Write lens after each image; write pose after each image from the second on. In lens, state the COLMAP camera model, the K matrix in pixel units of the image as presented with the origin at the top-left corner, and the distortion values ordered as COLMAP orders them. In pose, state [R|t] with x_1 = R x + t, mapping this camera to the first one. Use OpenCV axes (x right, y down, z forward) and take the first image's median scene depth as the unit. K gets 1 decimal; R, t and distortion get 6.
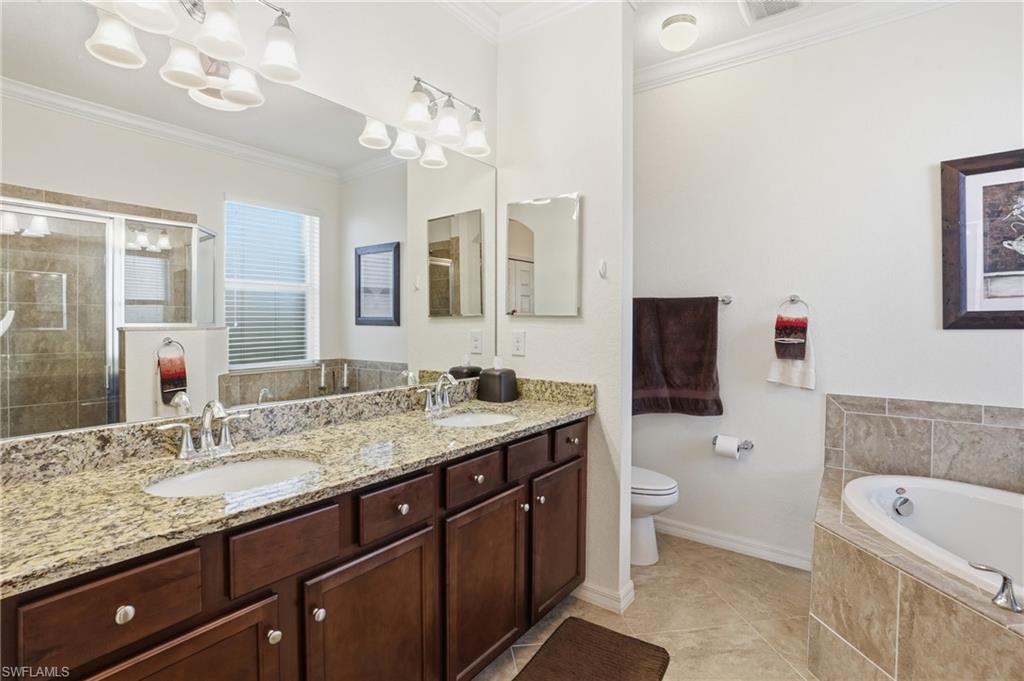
lens RADIAL K [[484.1, 0, 510.3], [0, 484.1, 336.7], [0, 0, 1]] dist [-0.026649, 0.005042]
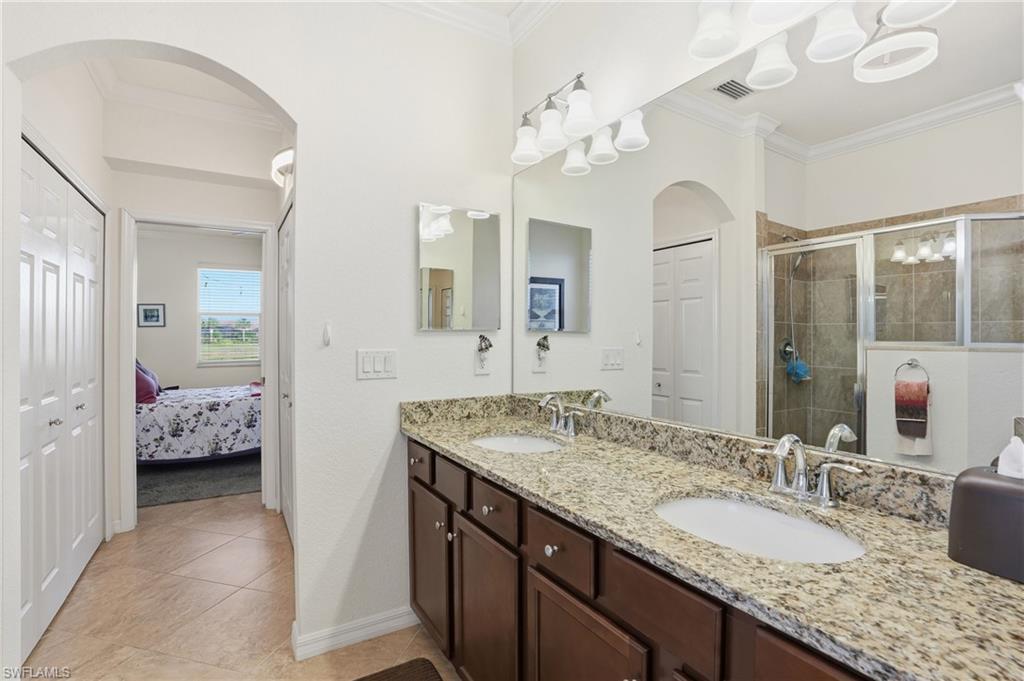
lens RADIAL K [[484.1, 0, 515.4], [0, 484.1, 338.6], [0, 0, 1]] dist [-0.026649, 0.005042]
pose [[-0.365100, -0.006127, -0.930948, 0.860951], [-0.032847, 0.999441, 0.006304, -0.042175], [0.930389, 0.032880, -0.365097, 1.622723]]
